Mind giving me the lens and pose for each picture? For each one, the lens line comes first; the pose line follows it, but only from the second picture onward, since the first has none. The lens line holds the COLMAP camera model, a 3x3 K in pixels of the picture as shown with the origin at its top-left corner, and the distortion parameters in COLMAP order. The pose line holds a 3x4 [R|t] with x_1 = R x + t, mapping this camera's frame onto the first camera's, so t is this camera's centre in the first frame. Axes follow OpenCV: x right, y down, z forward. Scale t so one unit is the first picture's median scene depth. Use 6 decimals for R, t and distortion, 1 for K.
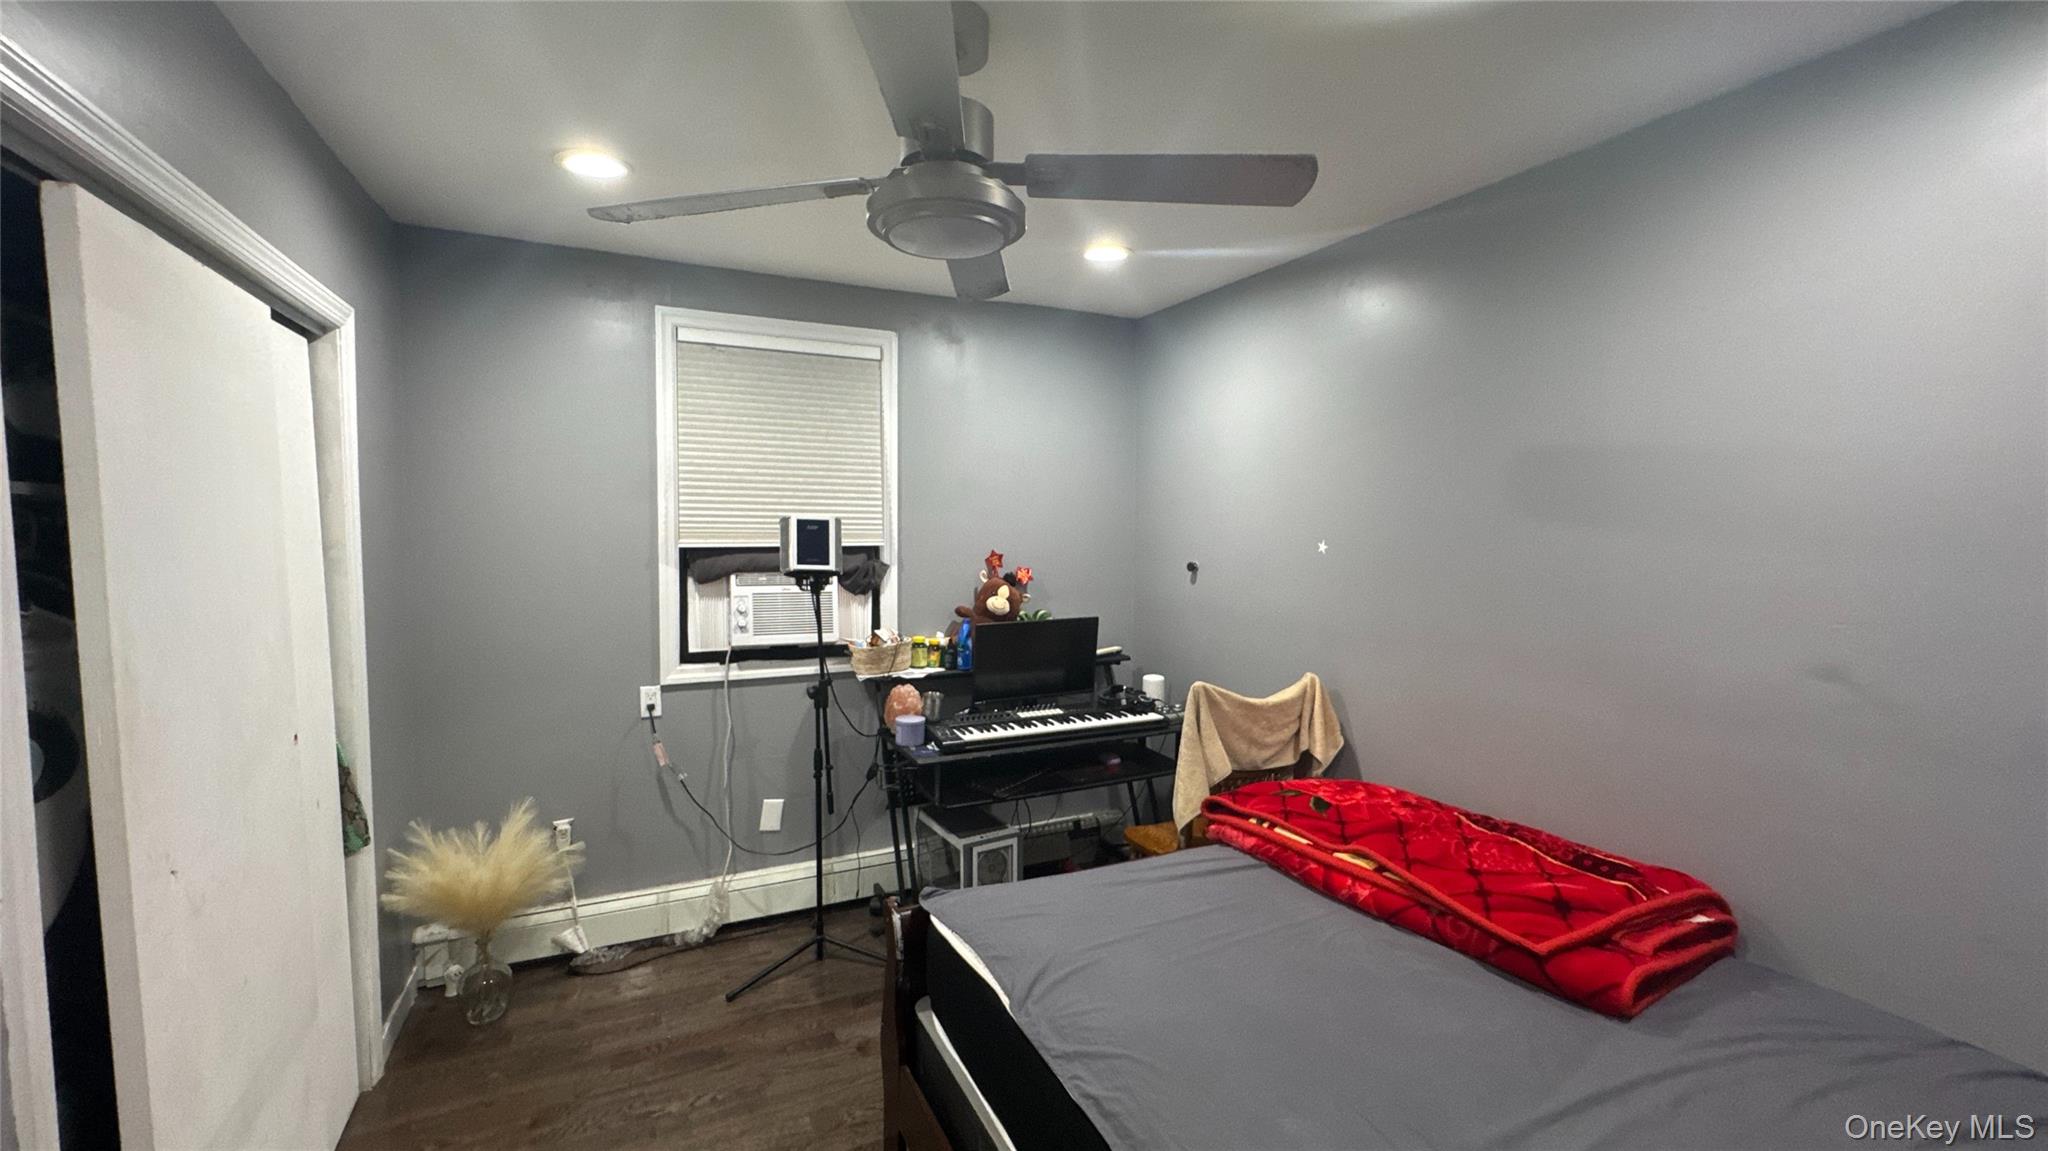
lens RADIAL K [[817.7, 0, 1018.6], [0, 817.7, 580.7], [0, 0, 1]] dist [-0.004443, 0.001262]
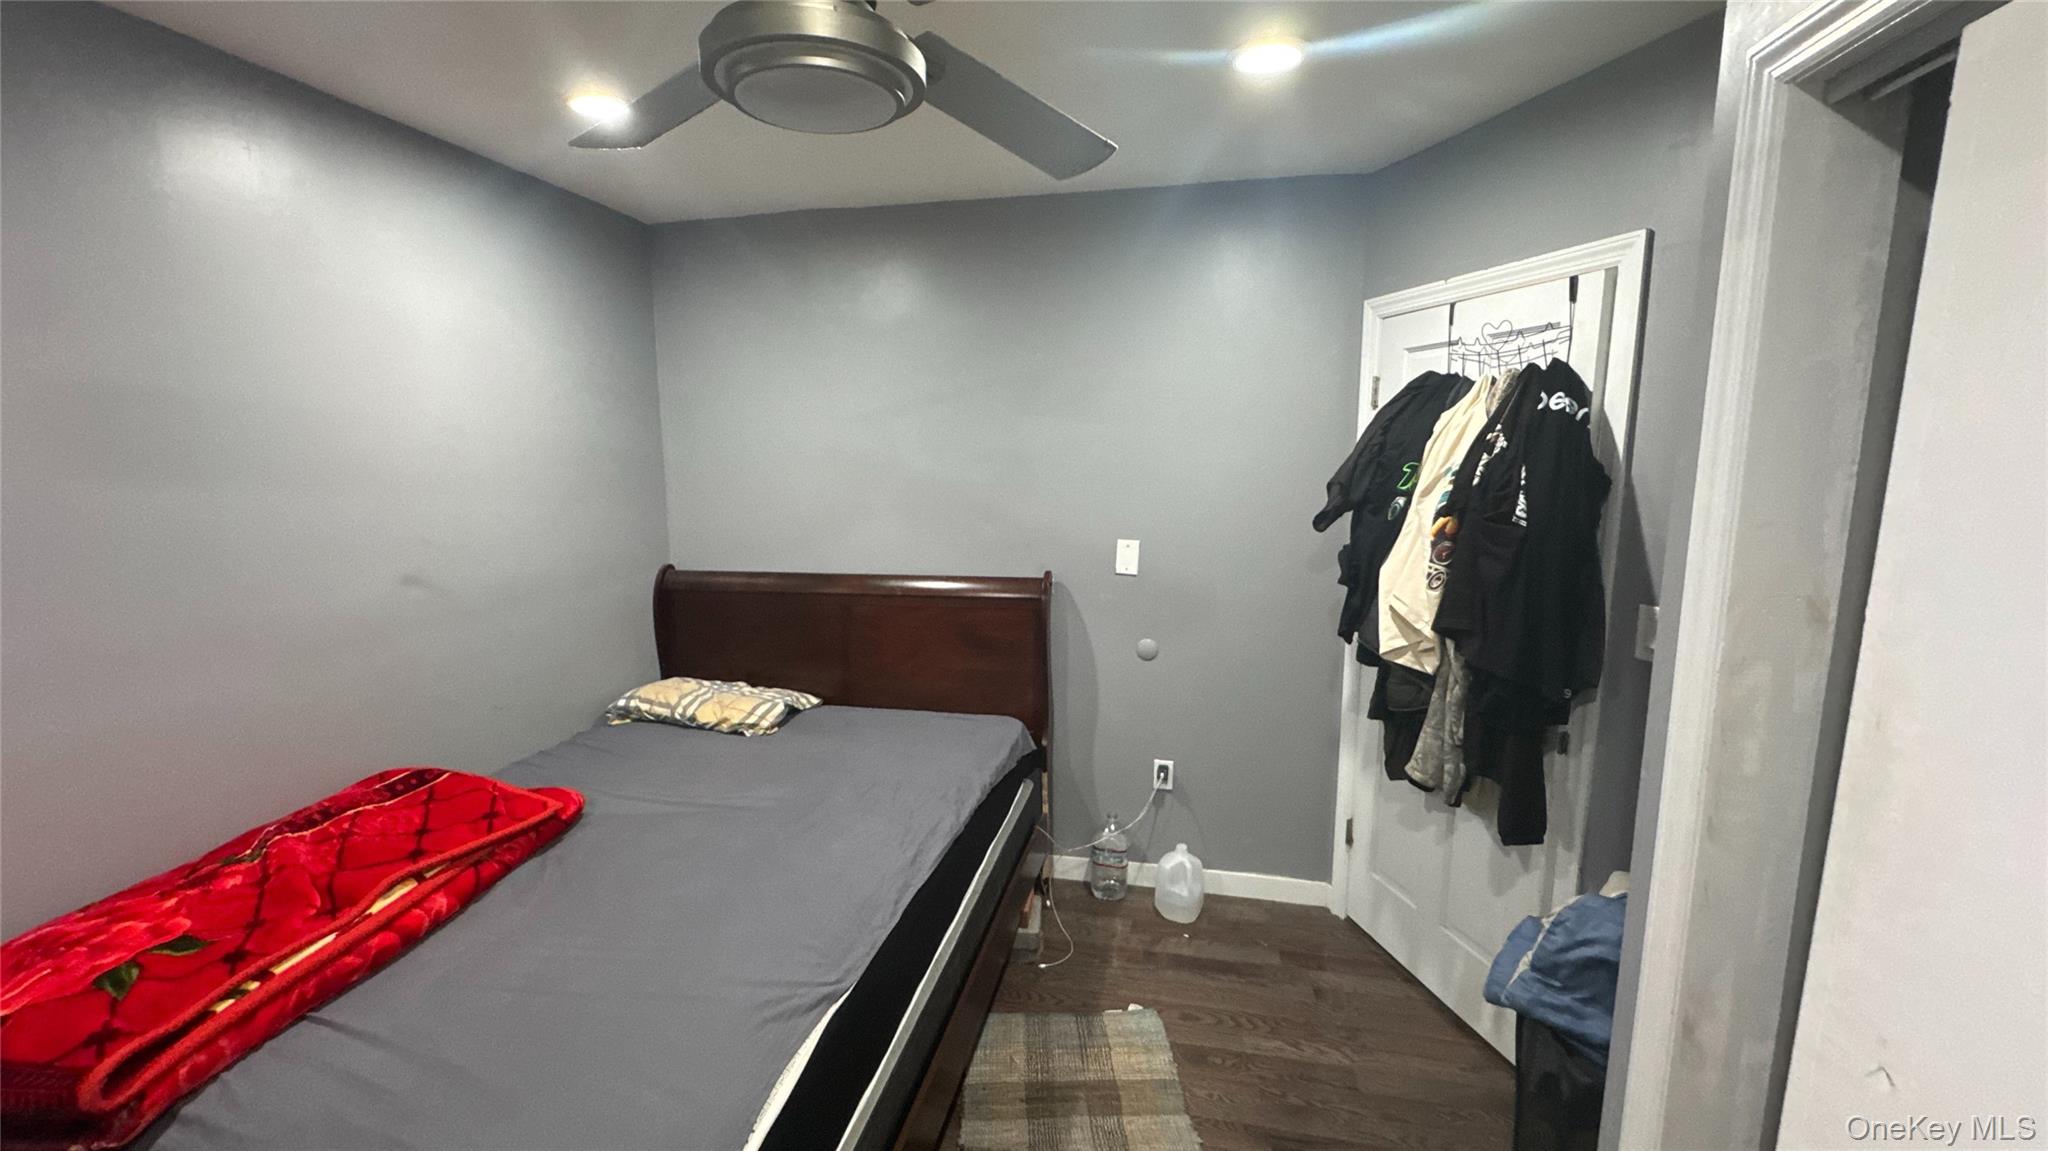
lens RADIAL K [[817.7, 0, 1019.5], [0, 817.7, 575.9], [0, 0, 1]] dist [-0.004443, 0.001262]
pose [[-0.810944, -0.086181, 0.578742, -0.545005], [0.037898, 0.979281, 0.198929, -0.109960], [-0.583895, 0.183254, -0.790876, 1.233468]]
